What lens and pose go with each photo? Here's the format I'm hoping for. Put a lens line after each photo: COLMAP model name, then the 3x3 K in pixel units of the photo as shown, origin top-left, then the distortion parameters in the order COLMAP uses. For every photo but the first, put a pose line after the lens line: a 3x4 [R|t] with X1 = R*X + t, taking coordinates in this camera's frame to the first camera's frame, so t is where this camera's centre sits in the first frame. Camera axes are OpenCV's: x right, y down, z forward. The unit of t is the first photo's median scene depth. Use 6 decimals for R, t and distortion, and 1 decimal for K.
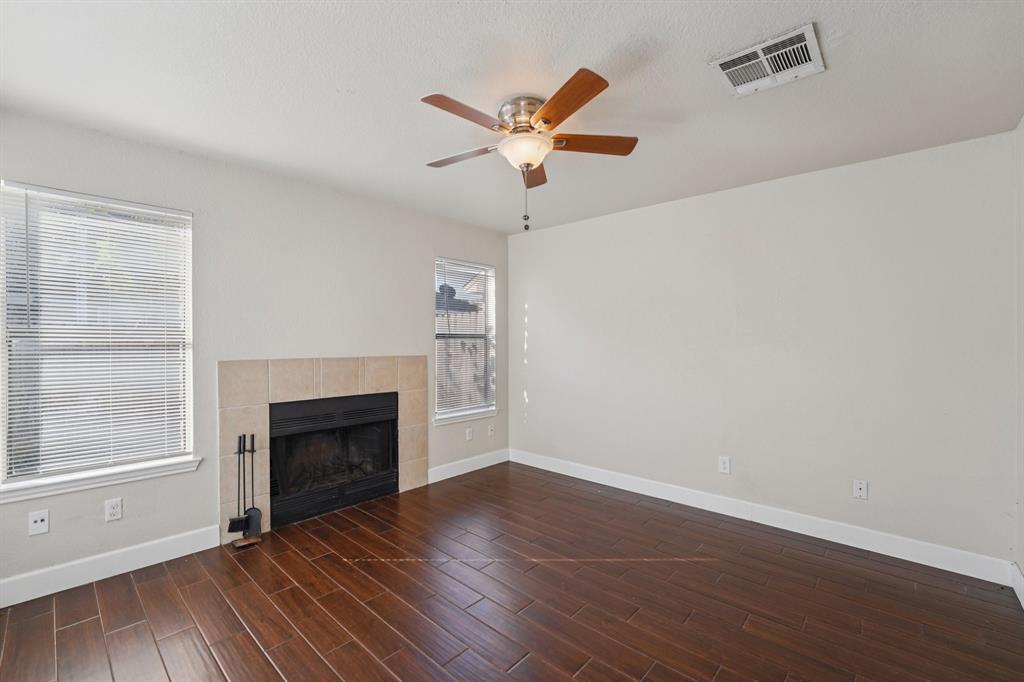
lens RADIAL K [[424.0, 0, 505.0], [0, 424.0, 347.0], [0, 0, 1]] dist [-0.020715, 0.000252]
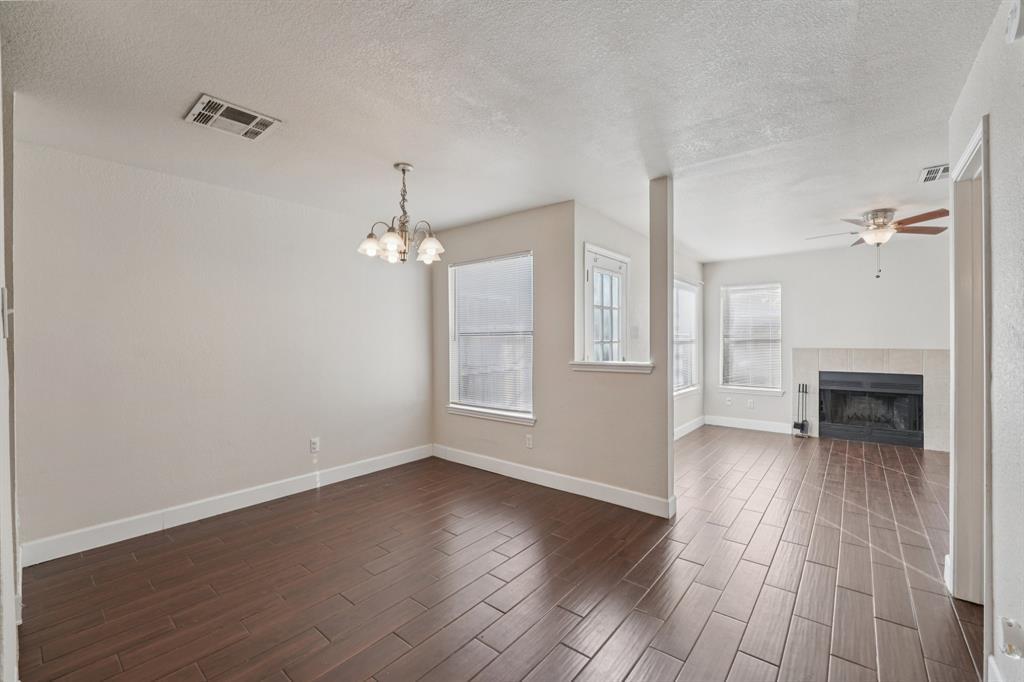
lens RADIAL K [[424.0, 0, 519.4], [0, 424.0, 335.6], [0, 0, 1]] dist [-0.020715, 0.000252]
pose [[0.059443, 0.001884, -0.998230, 1.265754], [0.000086, 0.999998, 0.001893, -0.030304], [0.998232, -0.000199, 0.059443, -0.477666]]
